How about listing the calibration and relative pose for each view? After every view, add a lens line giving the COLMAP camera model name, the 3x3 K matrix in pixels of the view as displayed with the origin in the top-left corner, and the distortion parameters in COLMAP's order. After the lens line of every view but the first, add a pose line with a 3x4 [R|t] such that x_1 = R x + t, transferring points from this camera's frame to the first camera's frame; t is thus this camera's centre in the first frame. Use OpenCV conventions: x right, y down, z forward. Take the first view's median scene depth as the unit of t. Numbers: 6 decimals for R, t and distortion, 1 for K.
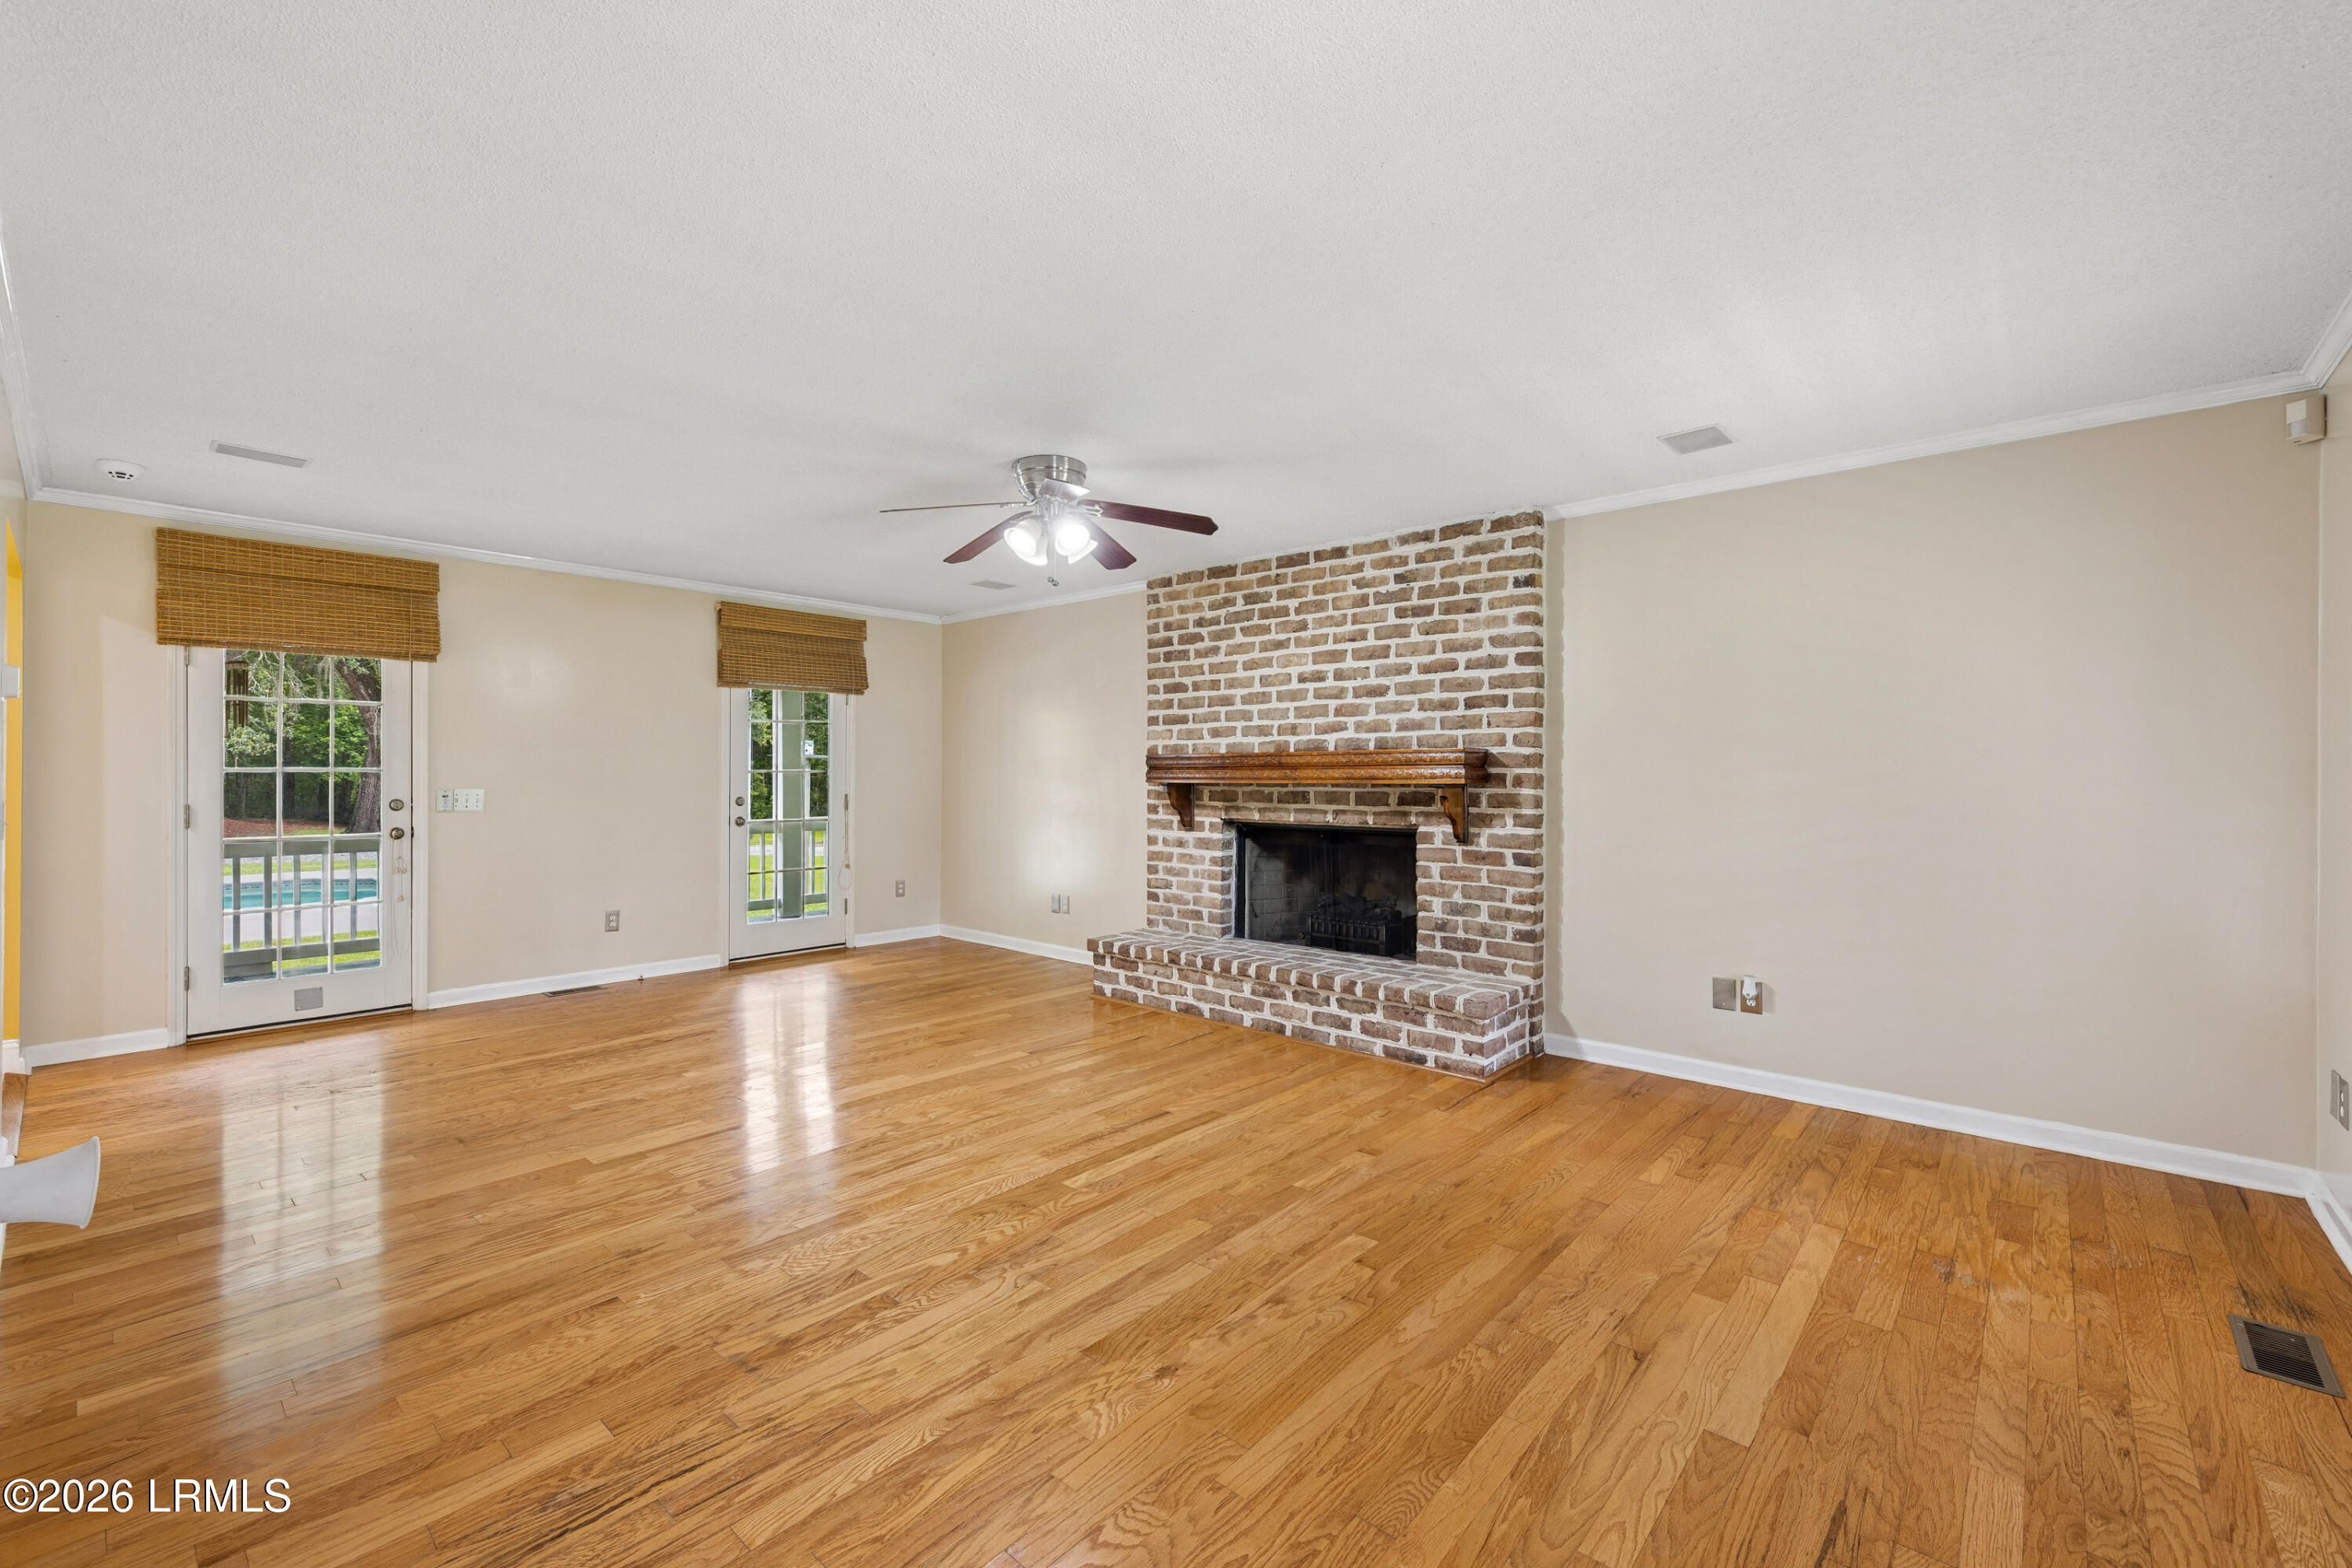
lens RADIAL K [[979.0, 0, 1182.1], [0, 979.0, 771.2], [0, 0, 1]] dist [0.003813, 0.000376]
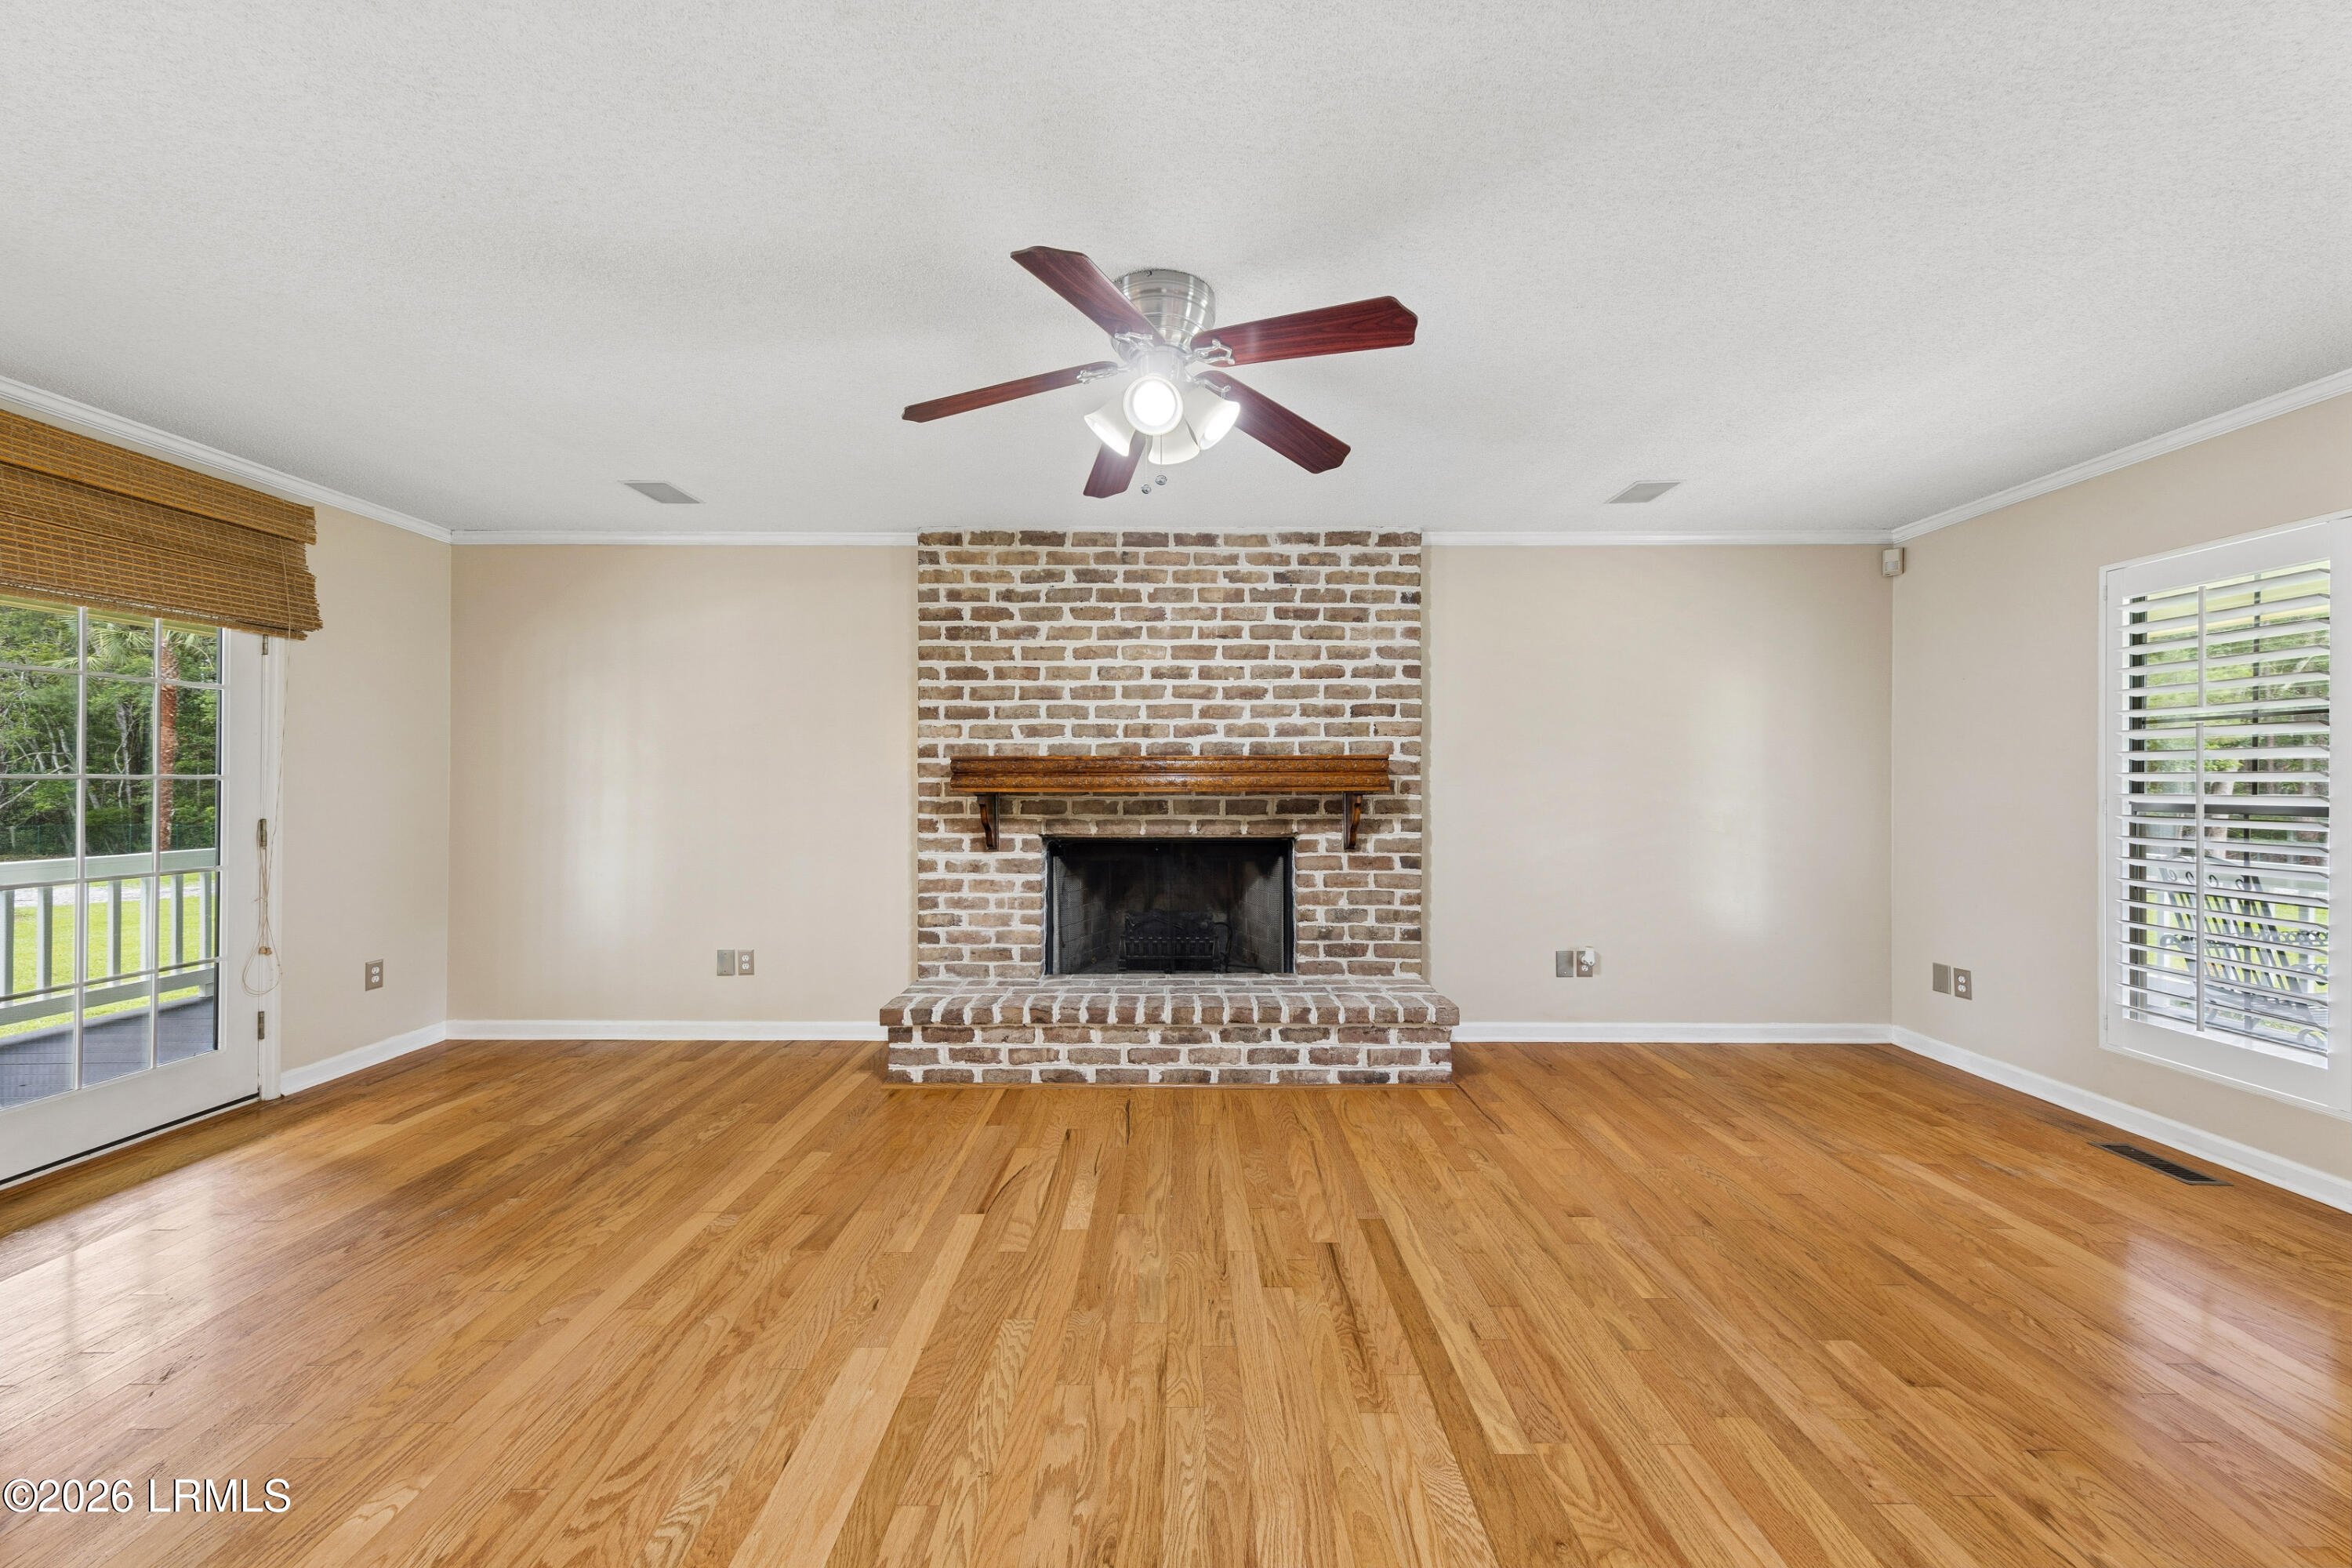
lens RADIAL K [[810.1, 0, 1178.0], [0, 810.1, 778.5], [0, 0, 1]] dist [0.008269, -0.000728]
pose [[0.750609, 0.000697, 0.660746, -0.389522], [-0.001553, 0.999999, 0.000710, 0.000066], [-0.660745, -0.001559, 0.750609, 0.481703]]
